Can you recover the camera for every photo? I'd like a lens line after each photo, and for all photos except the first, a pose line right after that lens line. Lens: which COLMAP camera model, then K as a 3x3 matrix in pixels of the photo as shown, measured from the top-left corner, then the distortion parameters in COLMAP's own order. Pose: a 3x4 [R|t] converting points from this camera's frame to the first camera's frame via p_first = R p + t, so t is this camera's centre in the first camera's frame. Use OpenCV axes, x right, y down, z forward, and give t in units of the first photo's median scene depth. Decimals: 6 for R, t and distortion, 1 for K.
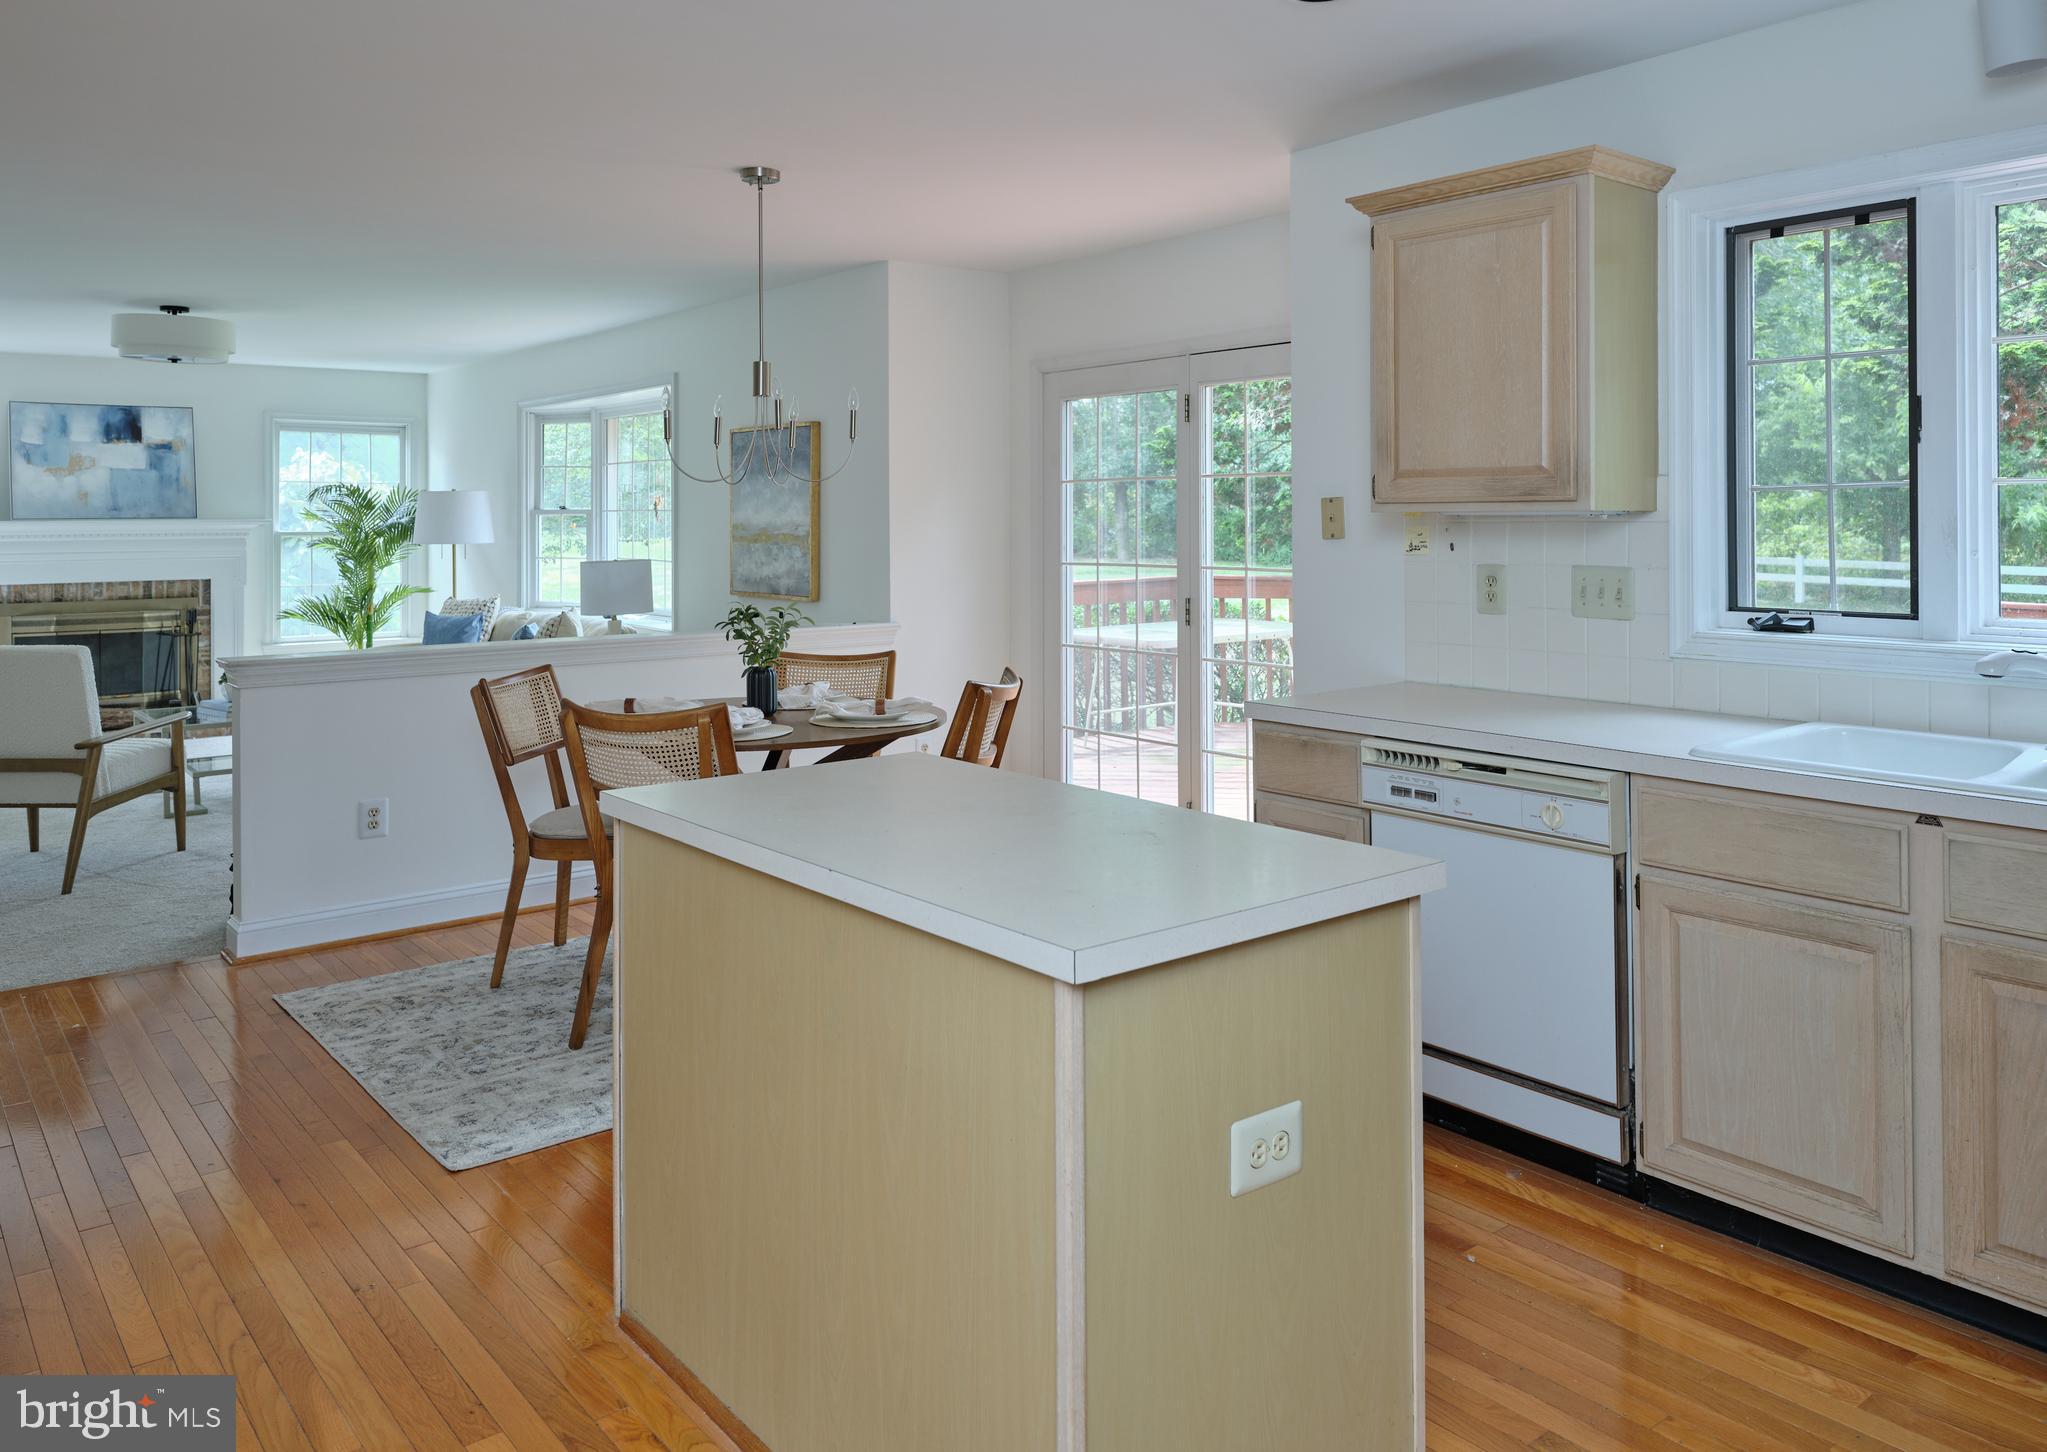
lens RADIAL K [[1498.4, 0, 1058.1], [0, 1498.4, 498.5], [0, 0, 1]] dist [0.010864, -0.010933]
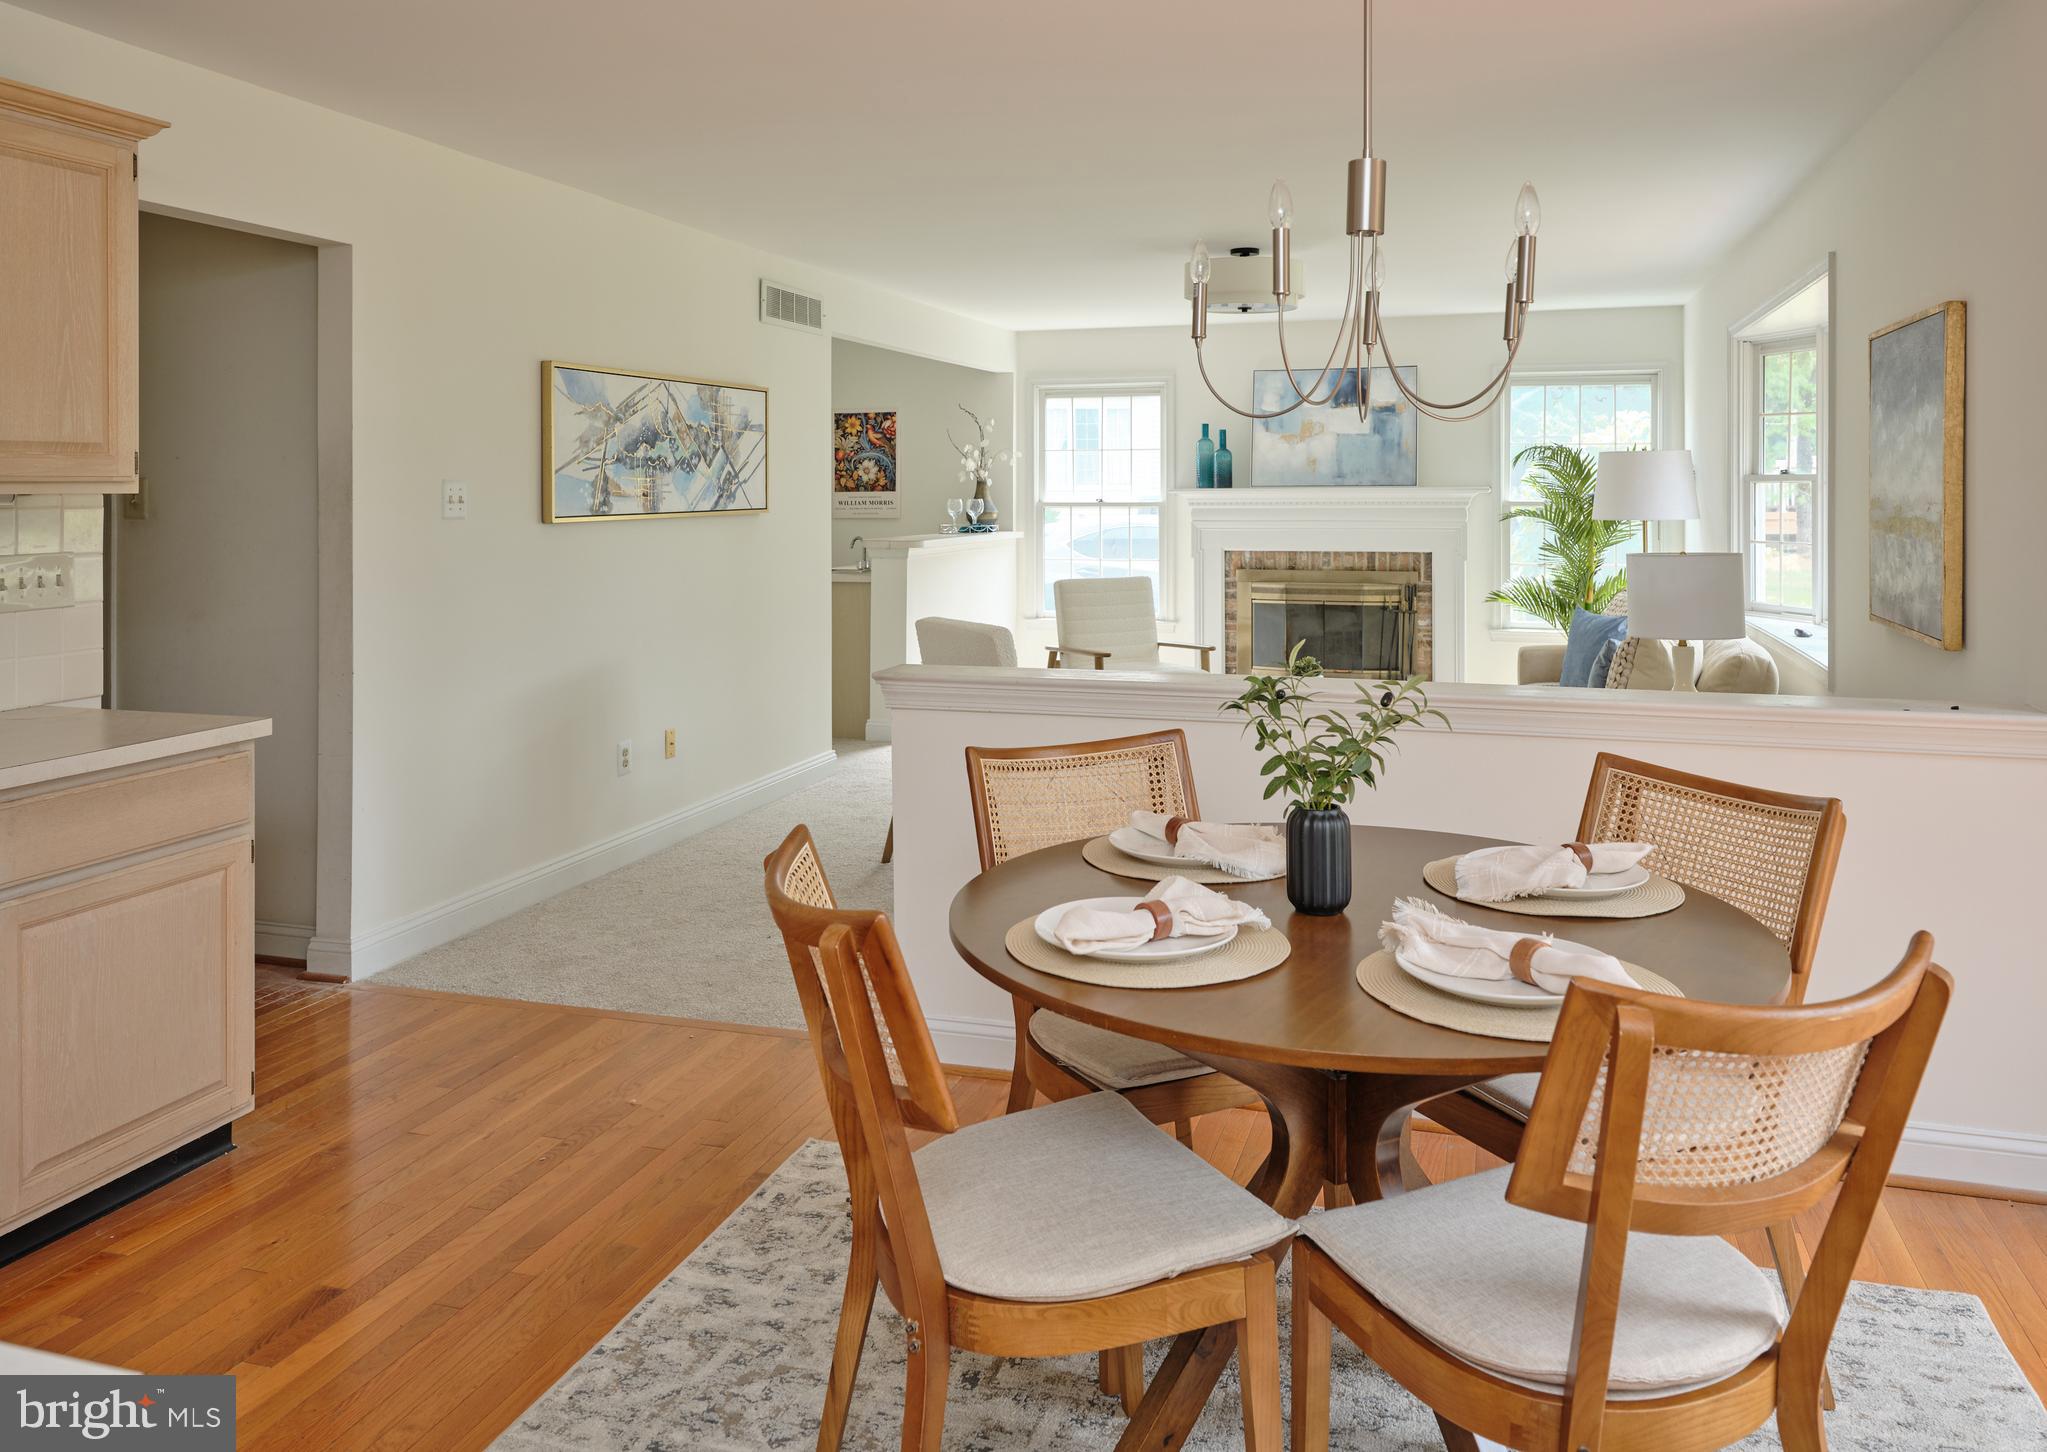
lens RADIAL K [[1498.4, 0, 1026.8], [0, 1498.4, 516.2], [0, 0, 1]] dist [0.010864, -0.010933]
pose [[0.545427, 0.018640, -0.837951, 0.066319], [0.009914, 0.999539, 0.028687, 0.003091], [0.838100, -0.023954, 0.544991, 0.302475]]
